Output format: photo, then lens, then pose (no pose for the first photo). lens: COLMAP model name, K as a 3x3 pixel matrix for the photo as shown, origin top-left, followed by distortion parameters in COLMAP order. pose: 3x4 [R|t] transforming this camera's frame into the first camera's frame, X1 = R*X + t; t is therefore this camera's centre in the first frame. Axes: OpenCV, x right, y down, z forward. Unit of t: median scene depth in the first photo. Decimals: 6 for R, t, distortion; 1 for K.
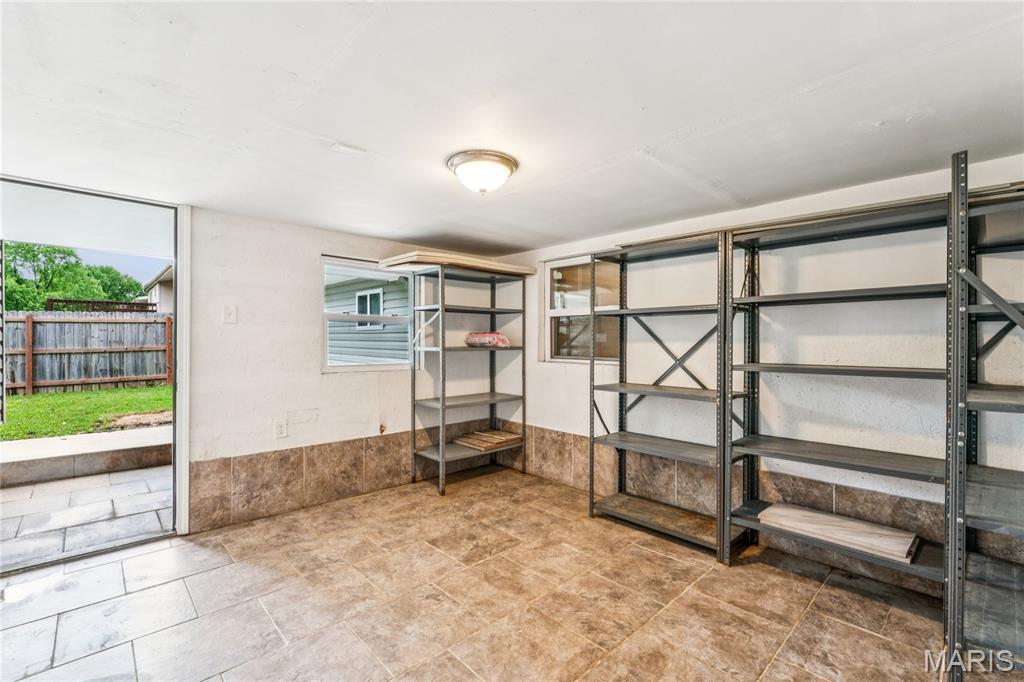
lens RADIAL K [[448.3, 0, 513.2], [0, 448.3, 340.6], [0, 0, 1]] dist [0.000220, 0.000005]
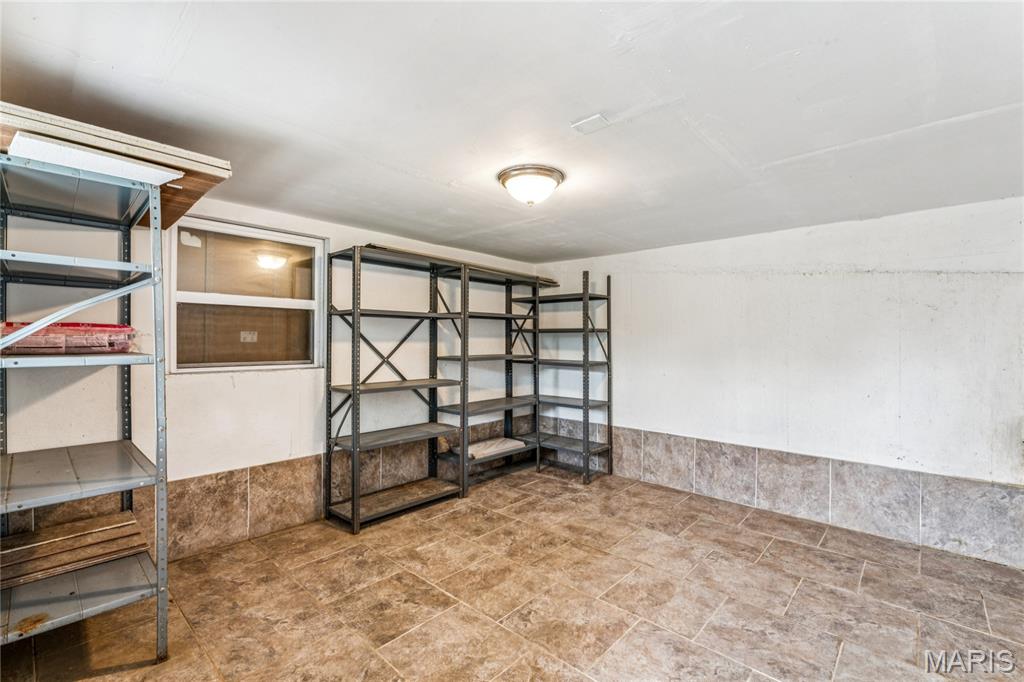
lens RADIAL K [[448.3, 0, 513.3], [0, 448.3, 341.5], [0, 0, 1]] dist [0.000220, 0.000005]
pose [[-0.067693, -0.005933, 0.997689, -0.902917], [-0.004410, 0.999974, 0.005648, -0.006216], [-0.997696, -0.004018, -0.067717, 0.888138]]
